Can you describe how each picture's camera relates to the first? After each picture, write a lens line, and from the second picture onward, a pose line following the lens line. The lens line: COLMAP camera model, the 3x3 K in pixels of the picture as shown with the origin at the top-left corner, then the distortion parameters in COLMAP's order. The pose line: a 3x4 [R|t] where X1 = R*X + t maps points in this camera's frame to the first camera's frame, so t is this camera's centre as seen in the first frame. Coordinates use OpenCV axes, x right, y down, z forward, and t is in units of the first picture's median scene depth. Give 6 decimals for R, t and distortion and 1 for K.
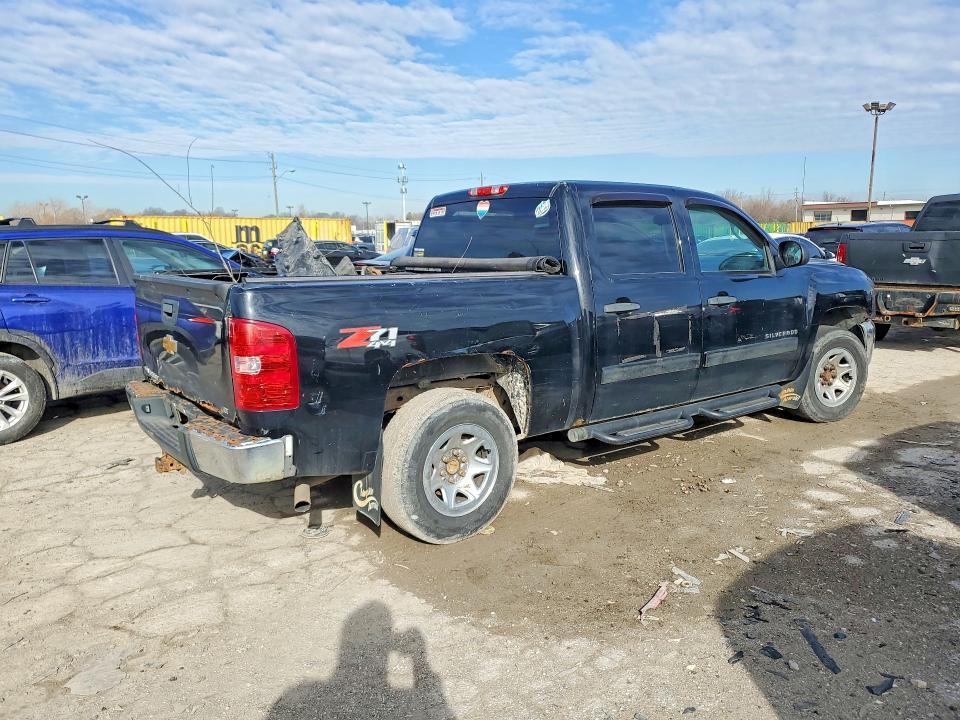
lens RADIAL K [[730.4, 0, 480.0], [0, 730.4, 360.0], [0, 0, 1]] dist [0.025396, 0.001688]
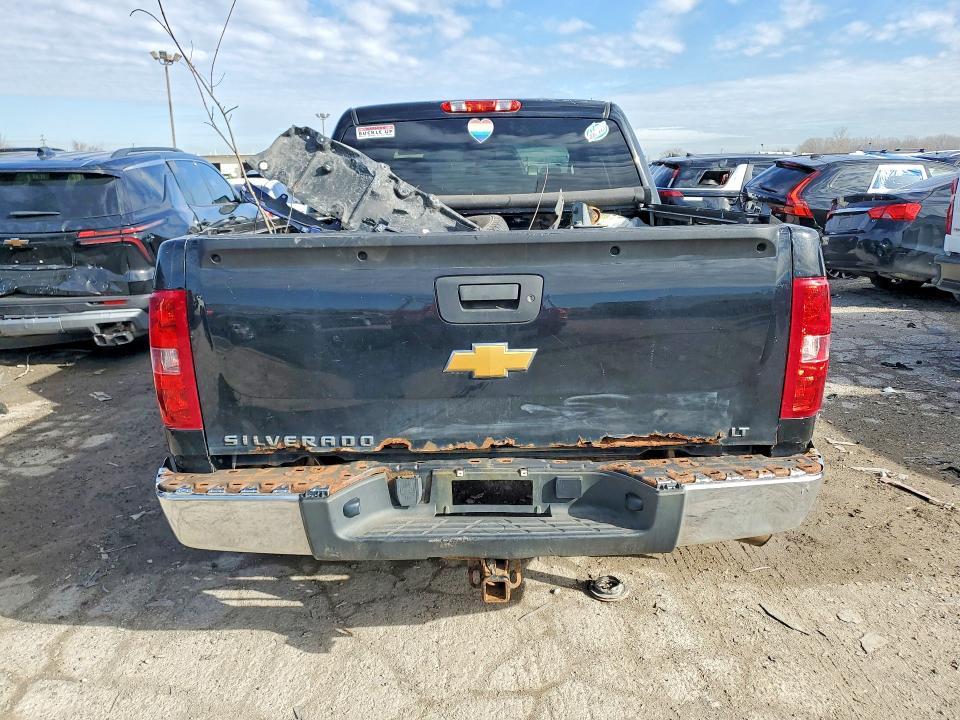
lens RADIAL K [[730.4, 0, 480.0], [0, 730.4, 360.0], [0, 0, 1]] dist [0.025396, 0.001688]
pose [[0.626359, -0.184880, 0.757293, -0.169591], [0.135753, 0.982494, 0.127577, -0.018335], [-0.767623, 0.022896, 0.640493, 0.140362]]
